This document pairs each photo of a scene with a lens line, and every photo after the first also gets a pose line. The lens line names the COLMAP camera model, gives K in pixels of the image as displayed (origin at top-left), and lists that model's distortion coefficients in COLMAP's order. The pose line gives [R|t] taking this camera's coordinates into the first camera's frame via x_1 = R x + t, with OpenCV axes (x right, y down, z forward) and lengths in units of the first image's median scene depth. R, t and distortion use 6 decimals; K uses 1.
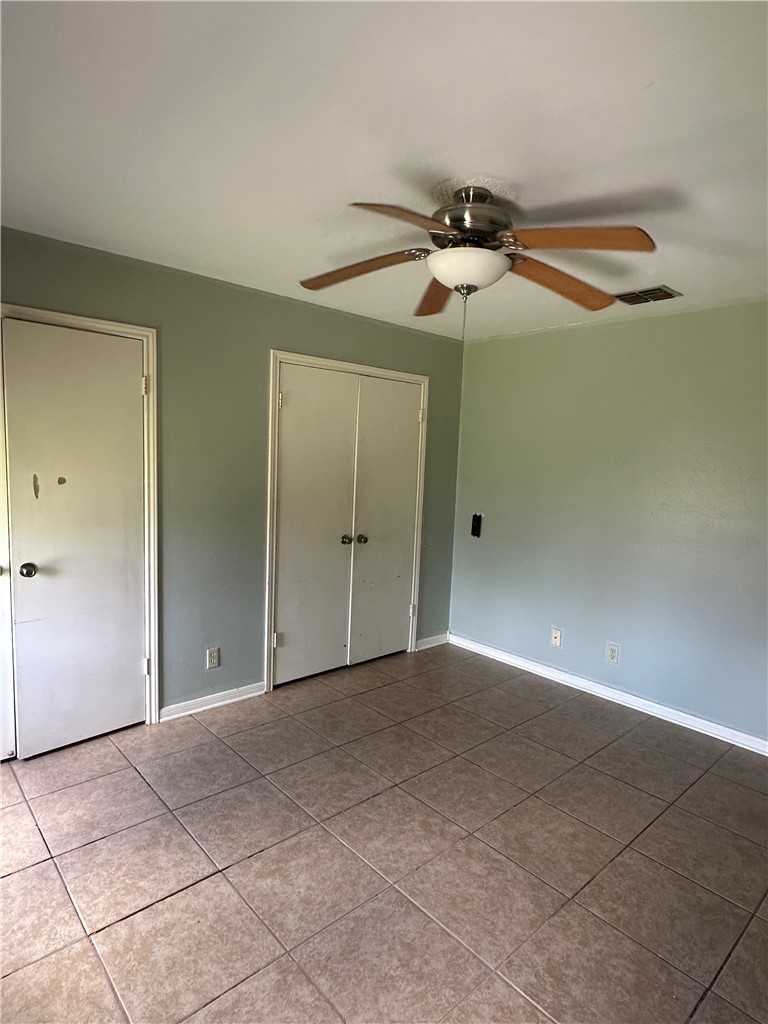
lens RADIAL K [[571.4, 0, 382.5], [0, 571.4, 516.4], [0, 0, 1]] dist [-0.002291, 0.000538]
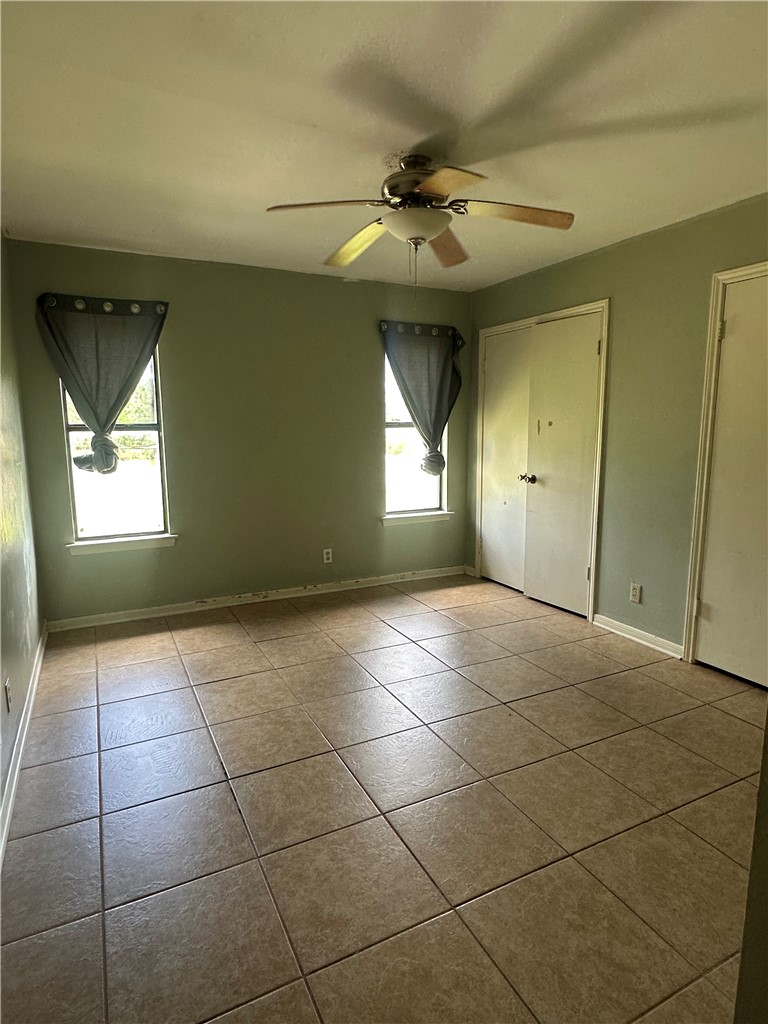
lens RADIAL K [[571.4, 0, 382.5], [0, 571.4, 516.4], [0, 0, 1]] dist [-0.002291, 0.000538]
pose [[-0.259172, 0.120349, -0.958304, 0.901521], [-0.115489, 0.981226, 0.154462, -0.003145], [0.958902, 0.150705, -0.240407, 0.848657]]
